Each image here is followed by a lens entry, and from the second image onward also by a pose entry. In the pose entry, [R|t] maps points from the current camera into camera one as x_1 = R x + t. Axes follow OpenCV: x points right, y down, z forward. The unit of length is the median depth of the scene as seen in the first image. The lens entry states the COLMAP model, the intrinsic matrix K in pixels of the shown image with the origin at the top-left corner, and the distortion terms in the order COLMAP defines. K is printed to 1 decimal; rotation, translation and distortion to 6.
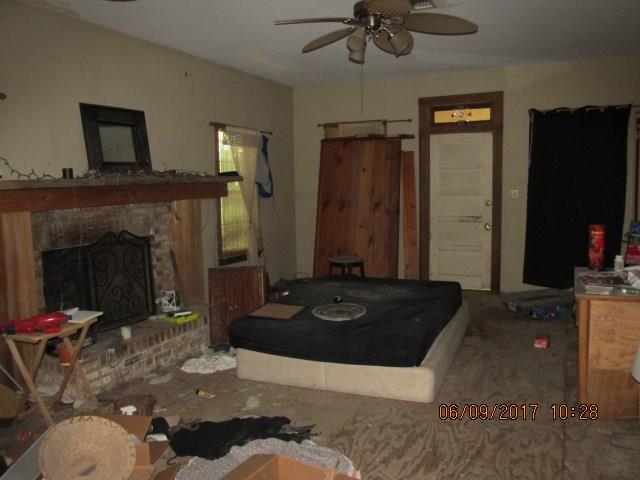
lens RADIAL K [[541.3, 0, 319.7], [0, 541.3, 240.2], [0, 0, 1]] dist [-0.015691, -0.004779]
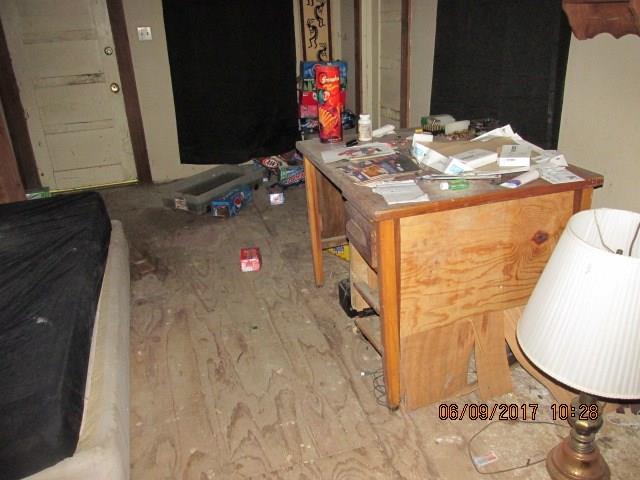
lens RADIAL K [[541.3, 0, 318.5], [0, 541.3, 240.9], [0, 0, 1]] dist [-0.015691, -0.004779]
pose [[0.767135, -0.269716, 0.582028, 0.097590], [0.113505, 0.950069, 0.290665, -0.015930], [-0.631363, -0.156916, 0.759446, 0.446588]]
